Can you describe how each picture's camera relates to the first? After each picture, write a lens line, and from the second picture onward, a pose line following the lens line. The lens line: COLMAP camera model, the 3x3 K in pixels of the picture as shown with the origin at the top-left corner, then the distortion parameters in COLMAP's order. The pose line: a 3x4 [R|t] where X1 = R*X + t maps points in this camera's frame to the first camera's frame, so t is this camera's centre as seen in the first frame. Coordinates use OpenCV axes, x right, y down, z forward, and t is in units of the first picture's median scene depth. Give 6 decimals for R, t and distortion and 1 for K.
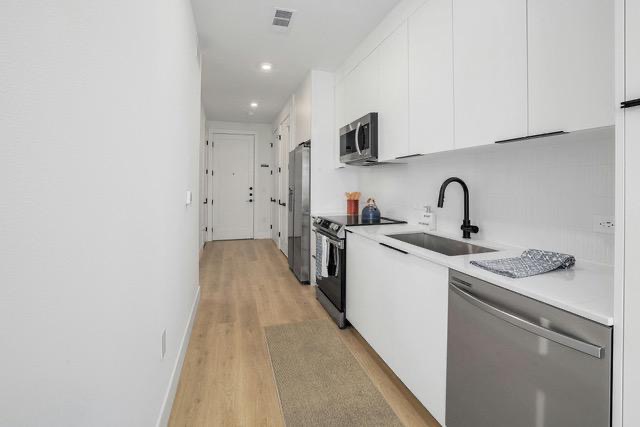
lens RADIAL K [[280.5, 0, 319.2], [0, 280.5, 191.9], [0, 0, 1]] dist [-0.002273, -0.000485]
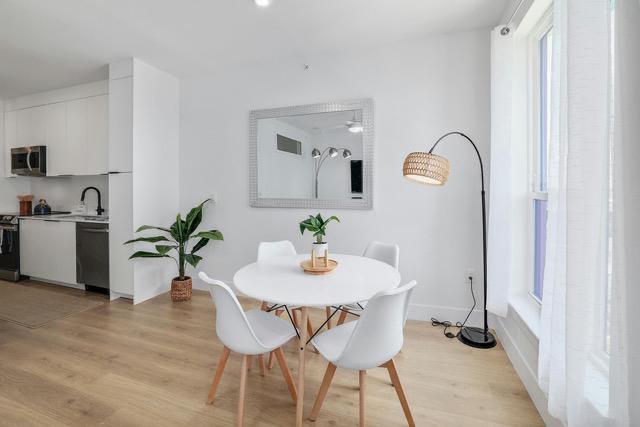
lens RADIAL K [[280.5, 0, 319.2], [0, 280.5, 191.9], [0, 0, 1]] dist [-0.002273, -0.000485]
pose [[0.603735, -0.006619, 0.797158, -0.133356], [0.016462, 0.999856, -0.004165, 0.017964], [-0.797015, 0.015637, 0.603757, -1.256386]]
